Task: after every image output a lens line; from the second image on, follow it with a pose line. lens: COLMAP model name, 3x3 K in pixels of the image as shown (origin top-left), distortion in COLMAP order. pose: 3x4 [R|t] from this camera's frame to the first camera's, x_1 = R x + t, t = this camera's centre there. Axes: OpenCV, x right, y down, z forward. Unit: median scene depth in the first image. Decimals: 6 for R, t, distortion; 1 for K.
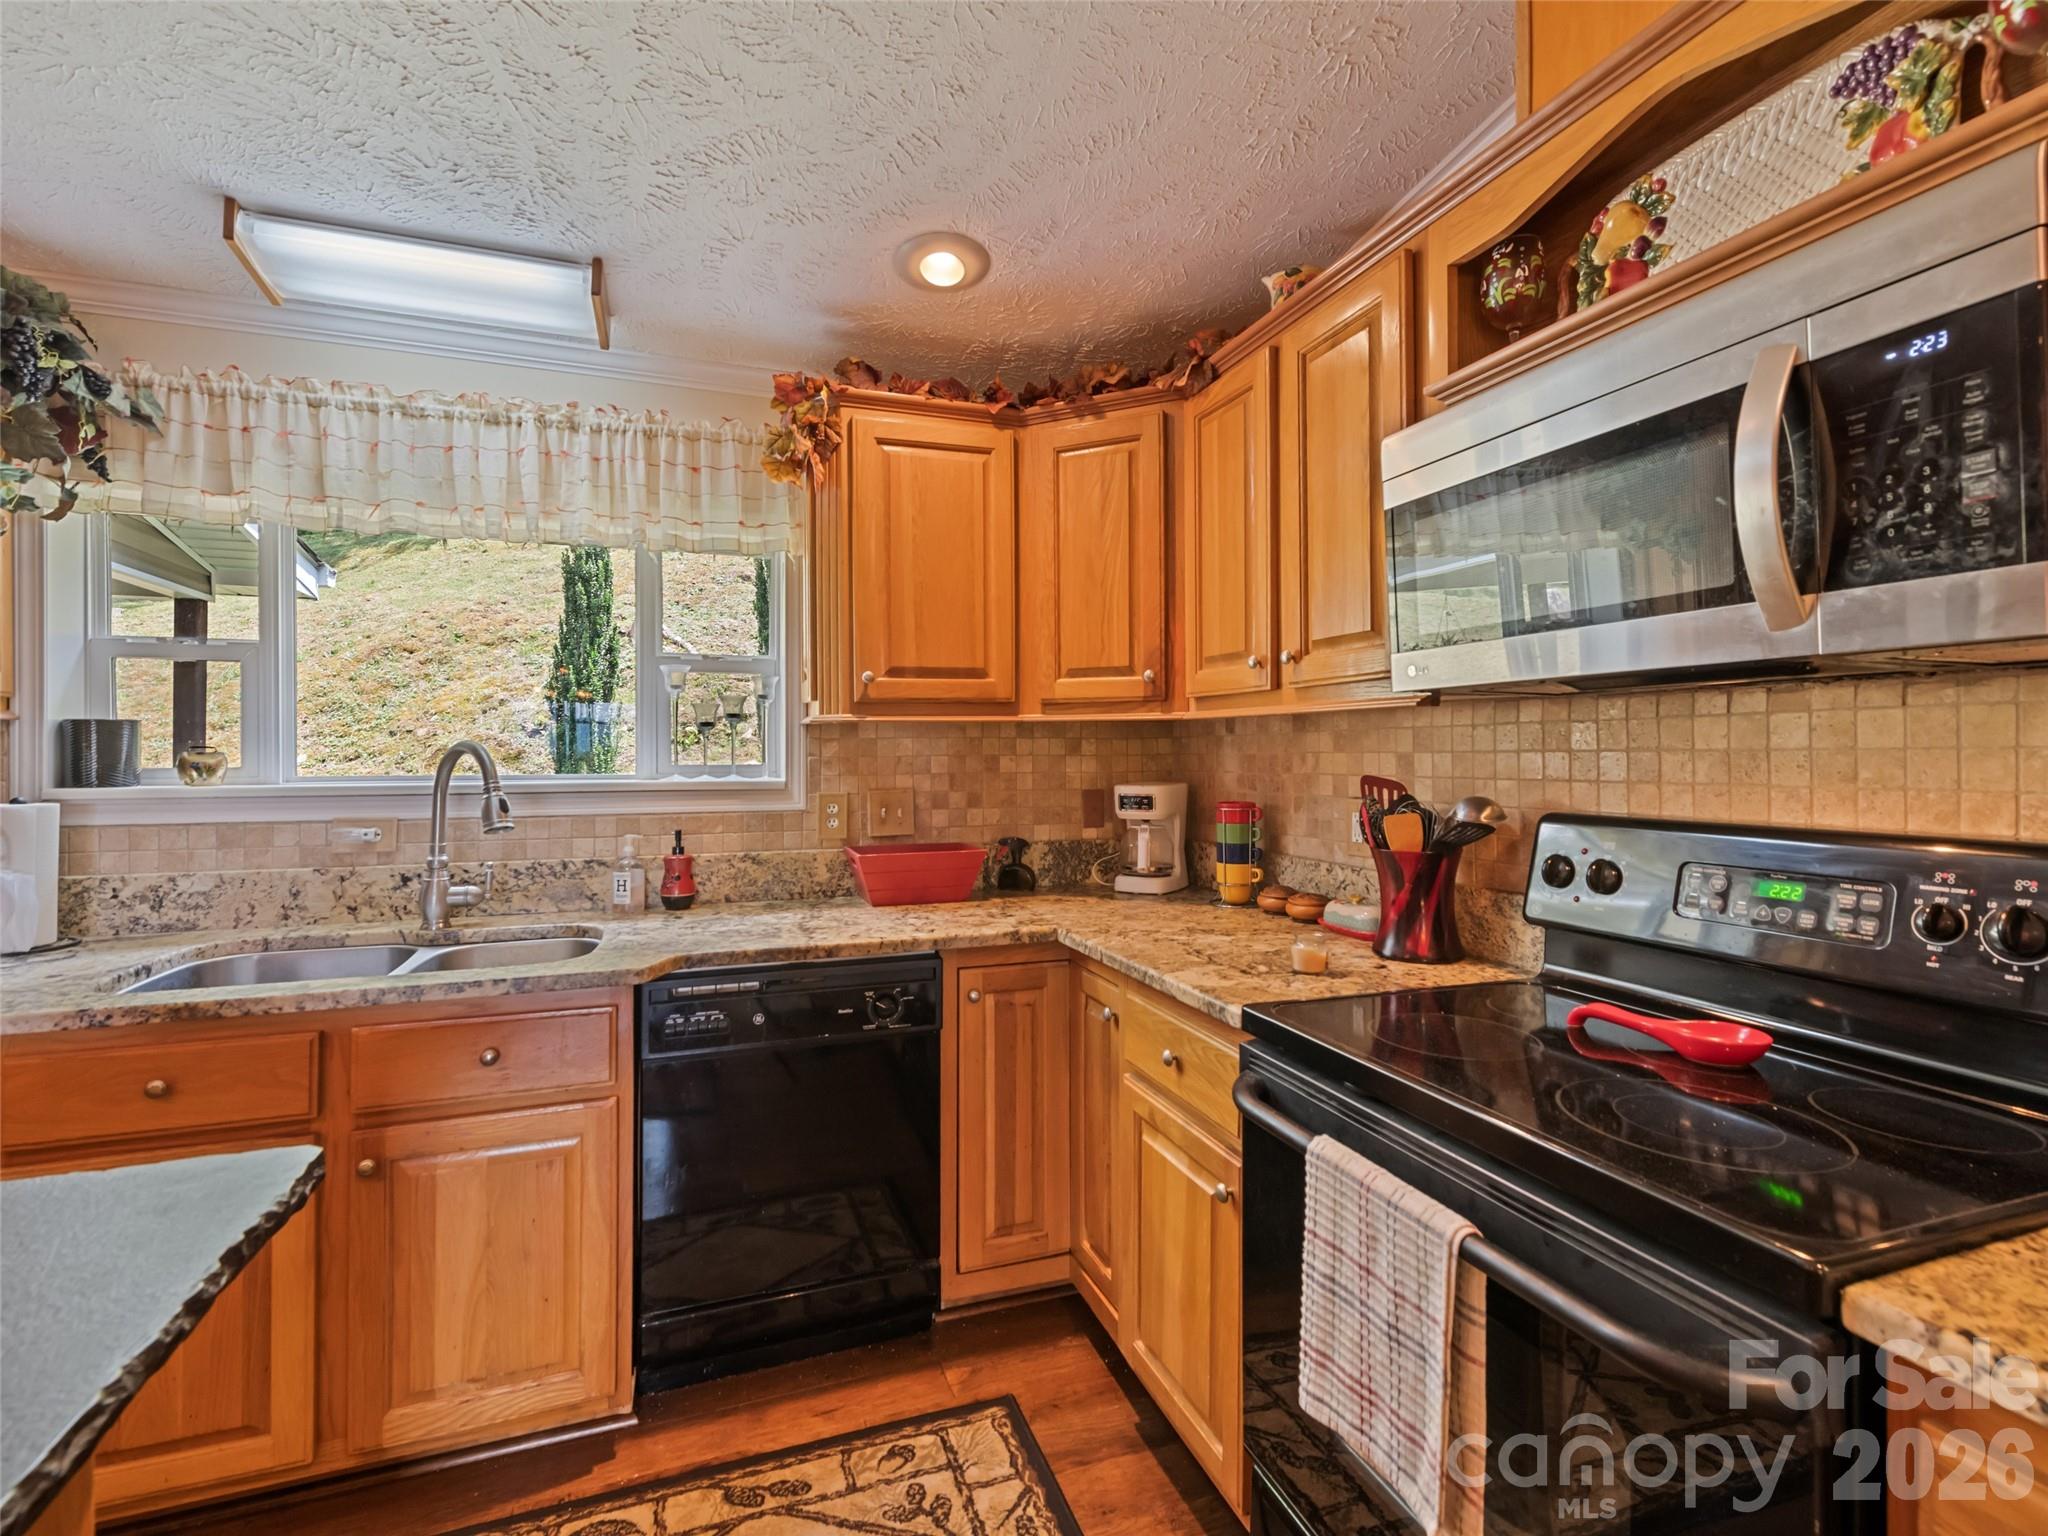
lens RADIAL K [[930.5, 0, 1016.9], [0, 930.5, 754.1], [0, 0, 1]] dist [0.015380, -0.004251]
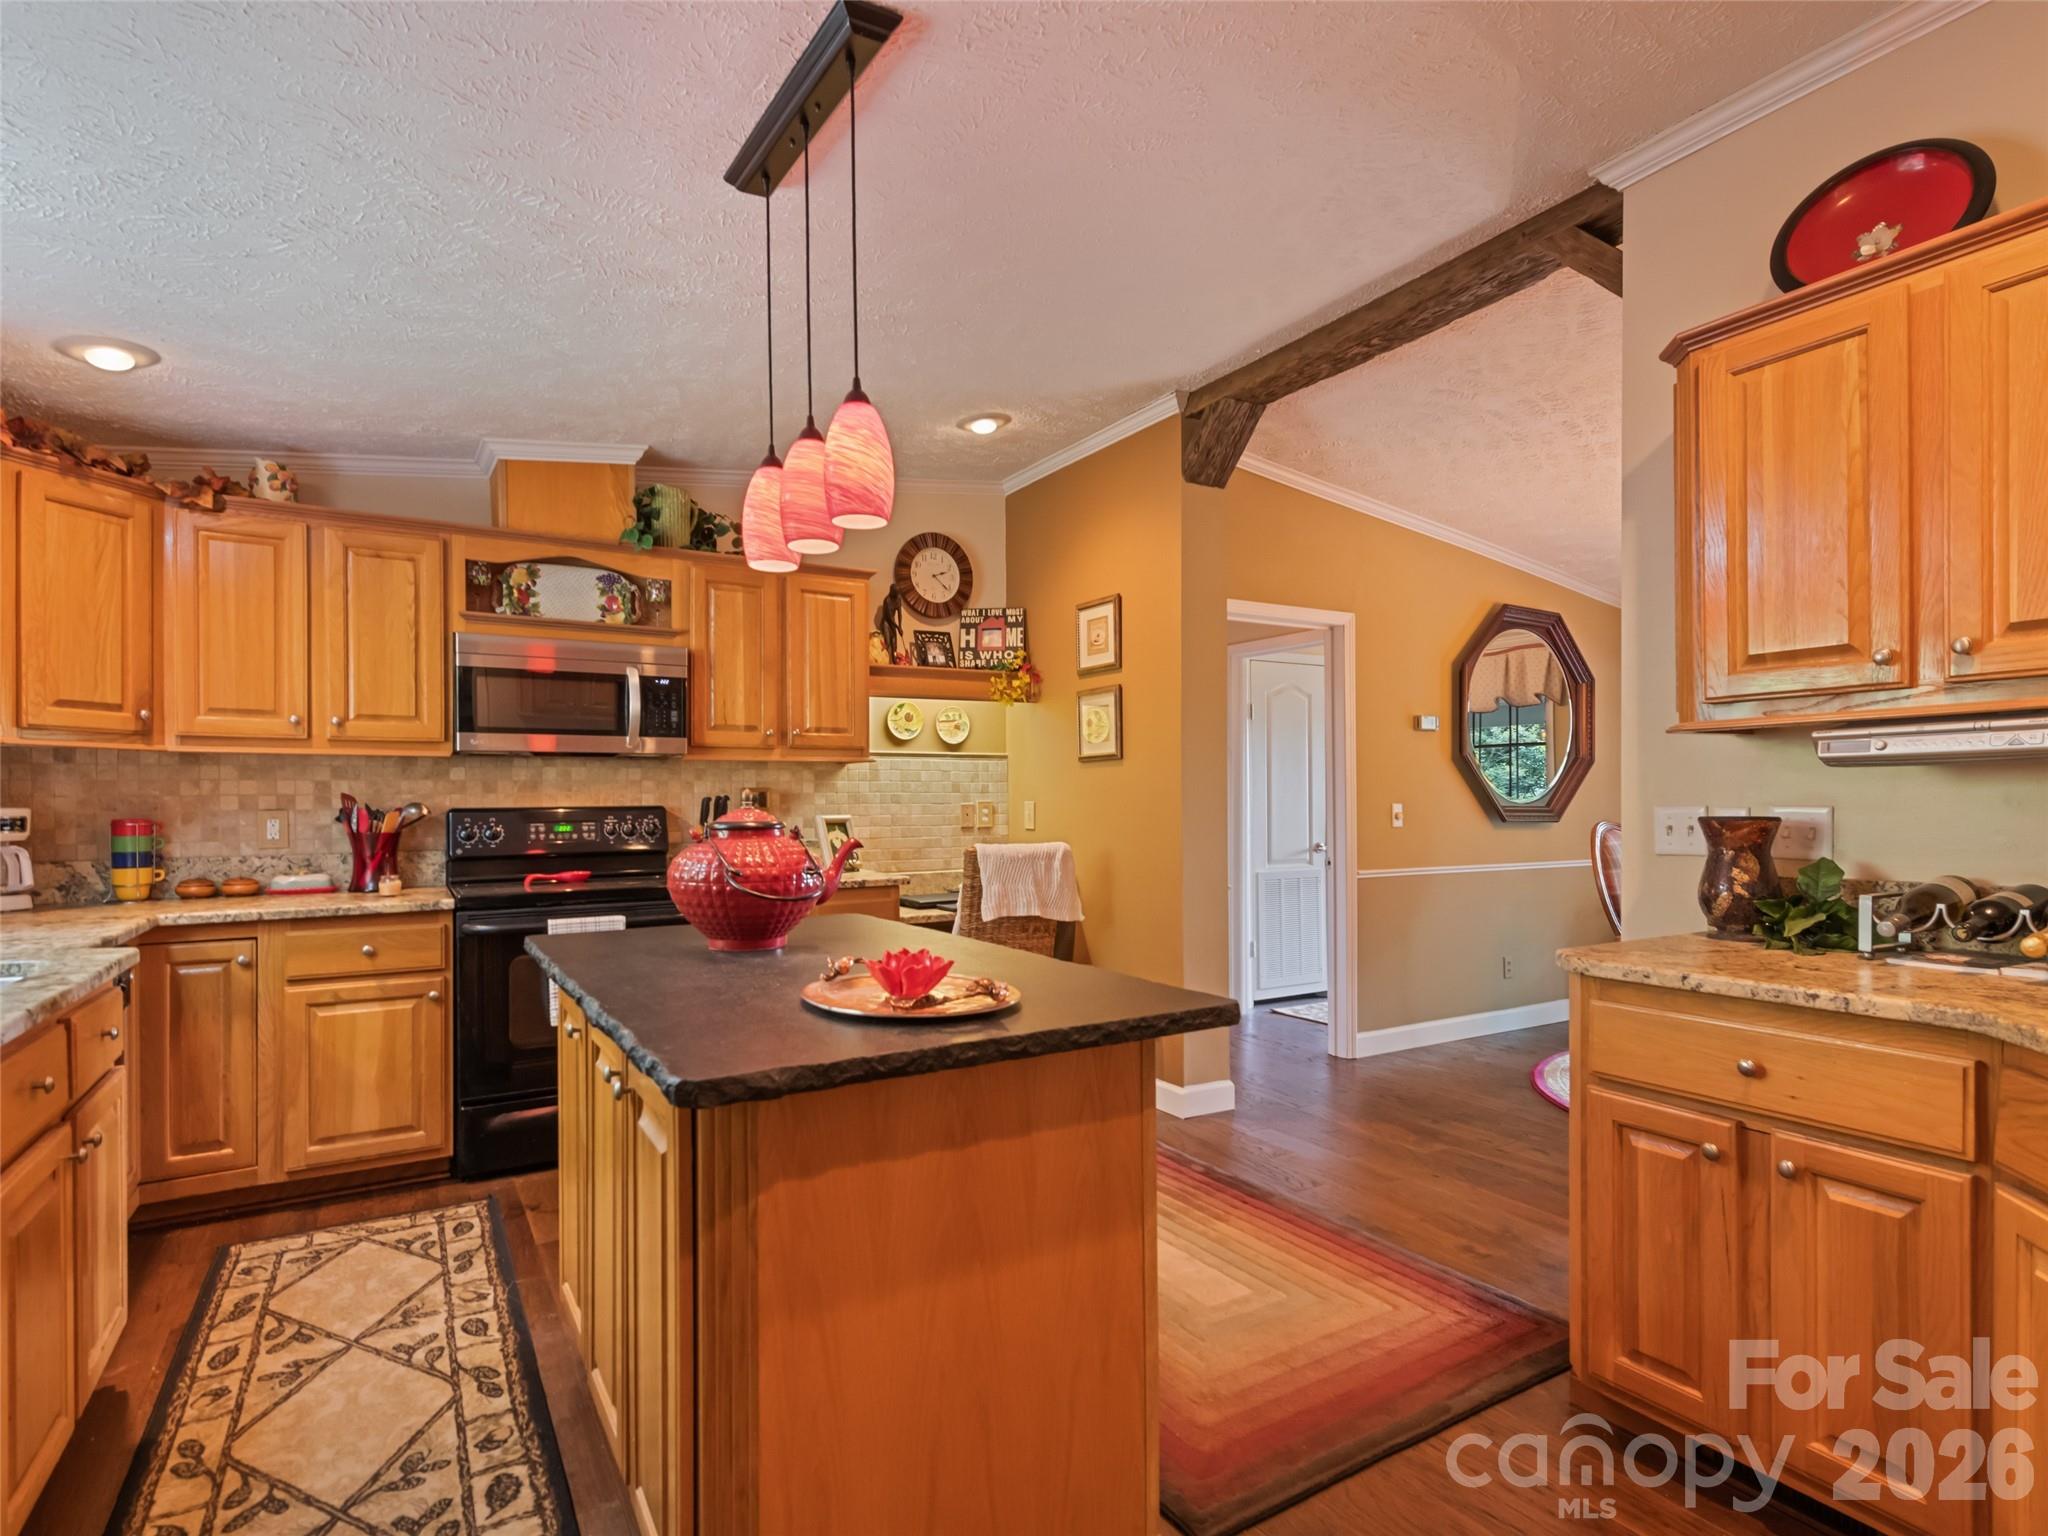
lens RADIAL K [[1028.9, 0, 1011.5], [0, 1028.9, 795.7], [0, 0, 1]] dist [0.005698, 0.000036]
pose [[-0.179726, 0.003893, 0.983709, -1.471127], [0.006490, 0.999975, -0.002771, 0.035615], [-0.983695, 0.005886, -0.179747, 0.117881]]
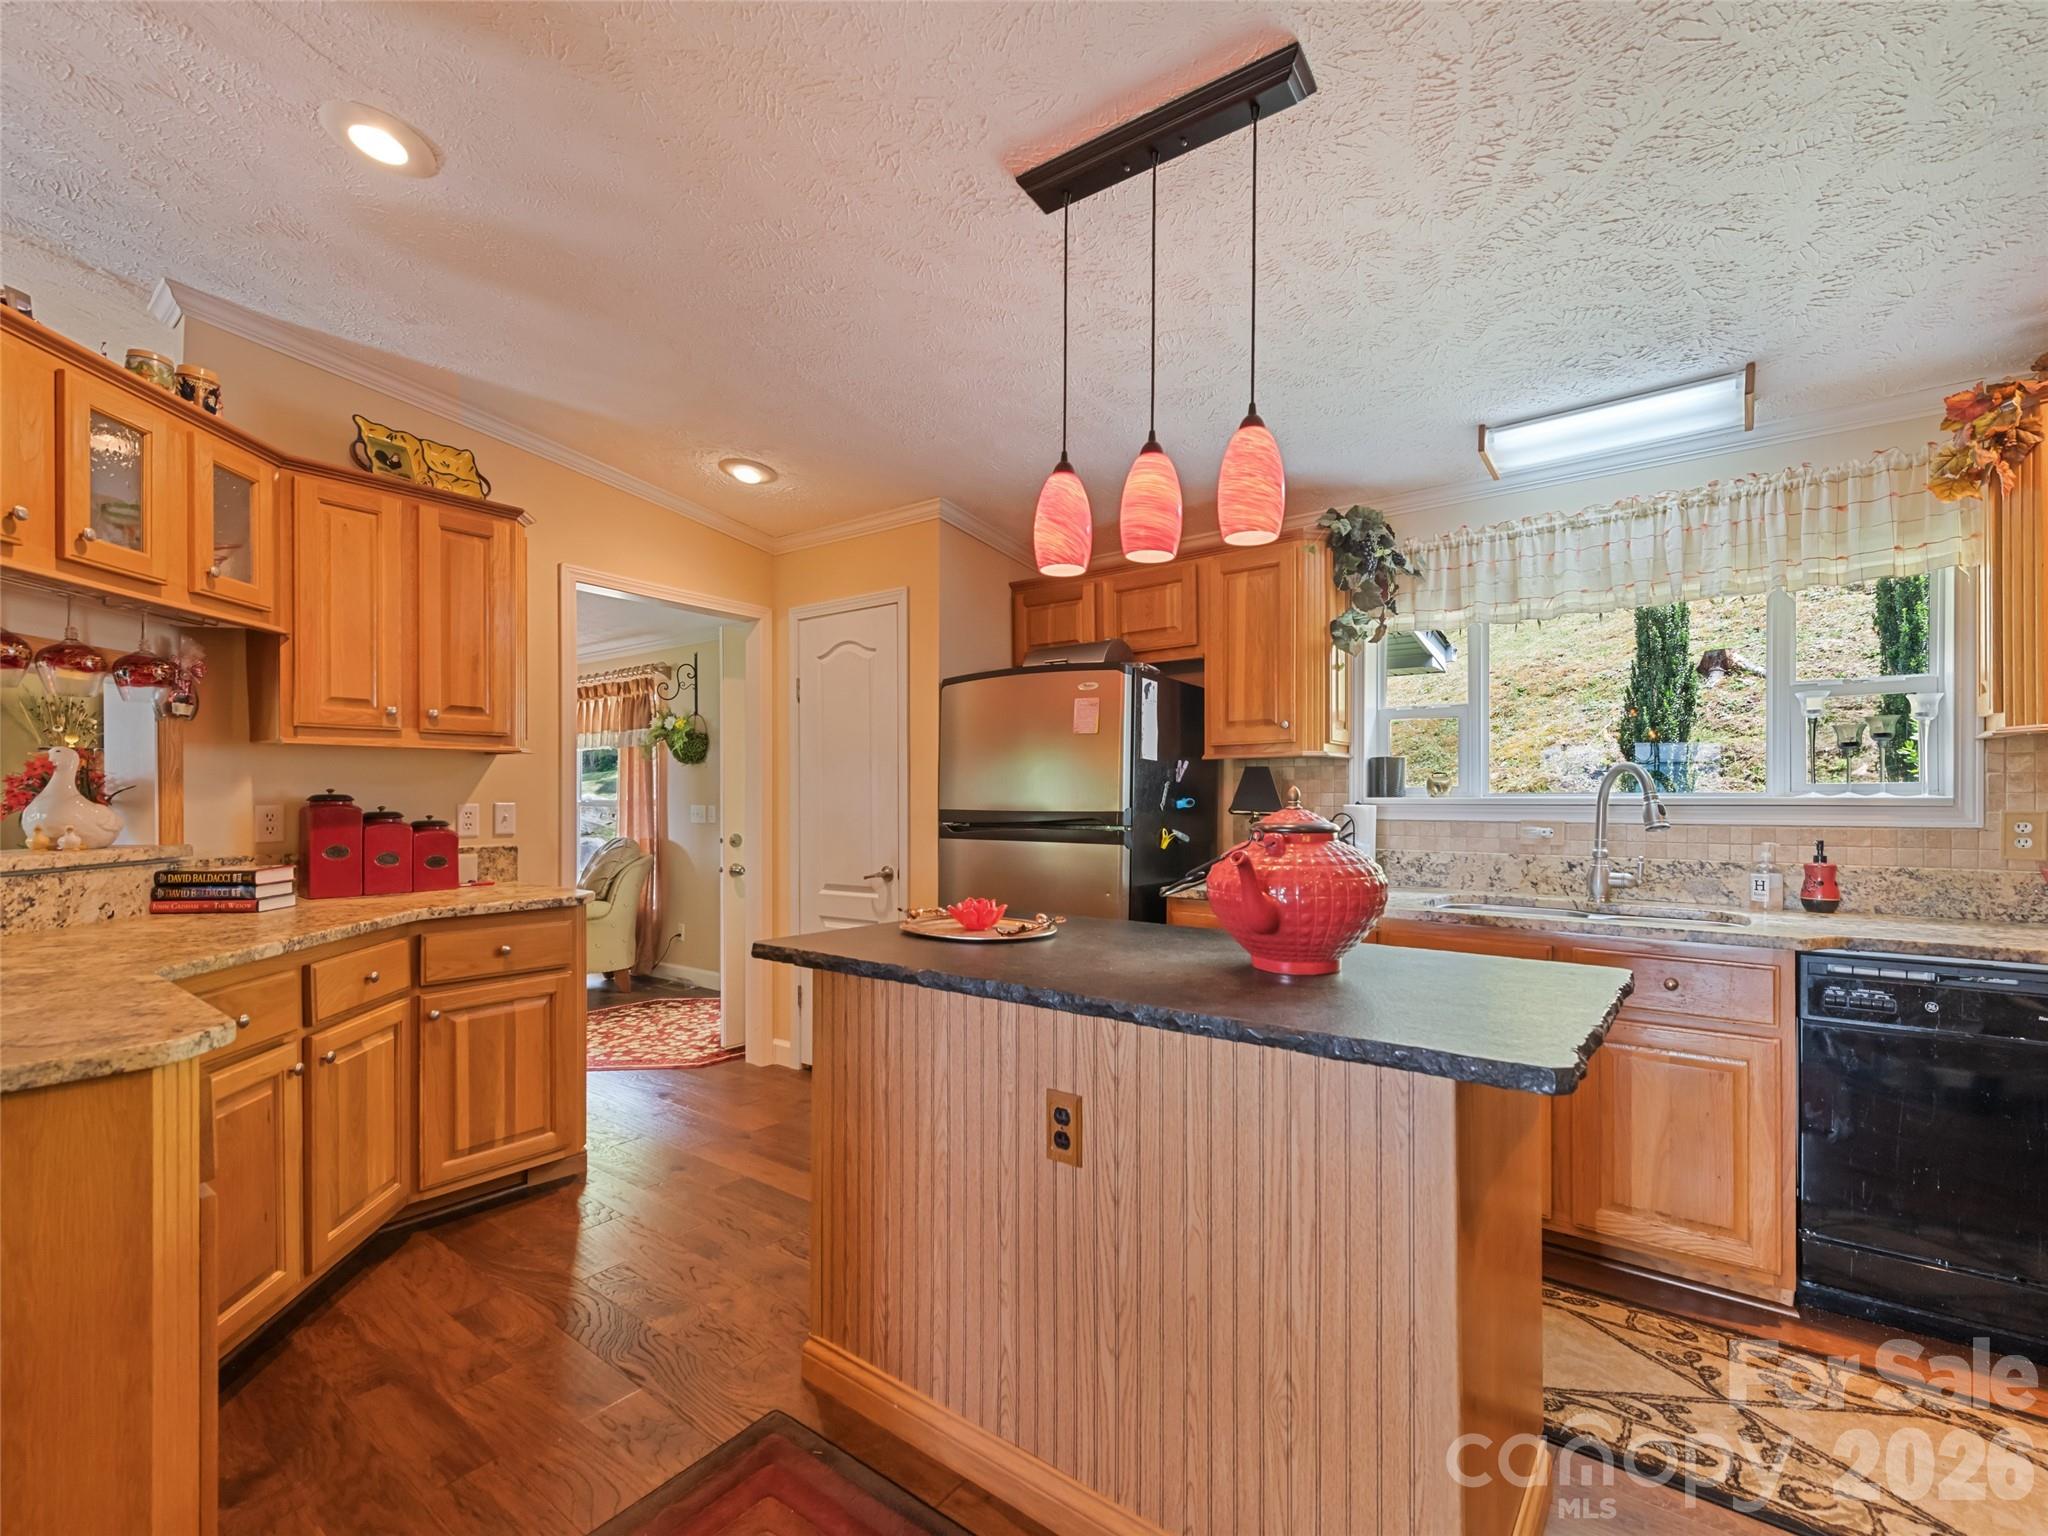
lens RADIAL K [[930.5, 0, 1012.9], [0, 930.5, 800.0], [0, 0, 1]] dist [0.015380, -0.004251]
pose [[0.539645, -0.001014, -0.841892, 0.058620], [-0.004772, 0.999980, -0.004263, 0.046035], [0.841879, 0.006318, 0.539629, -0.424666]]
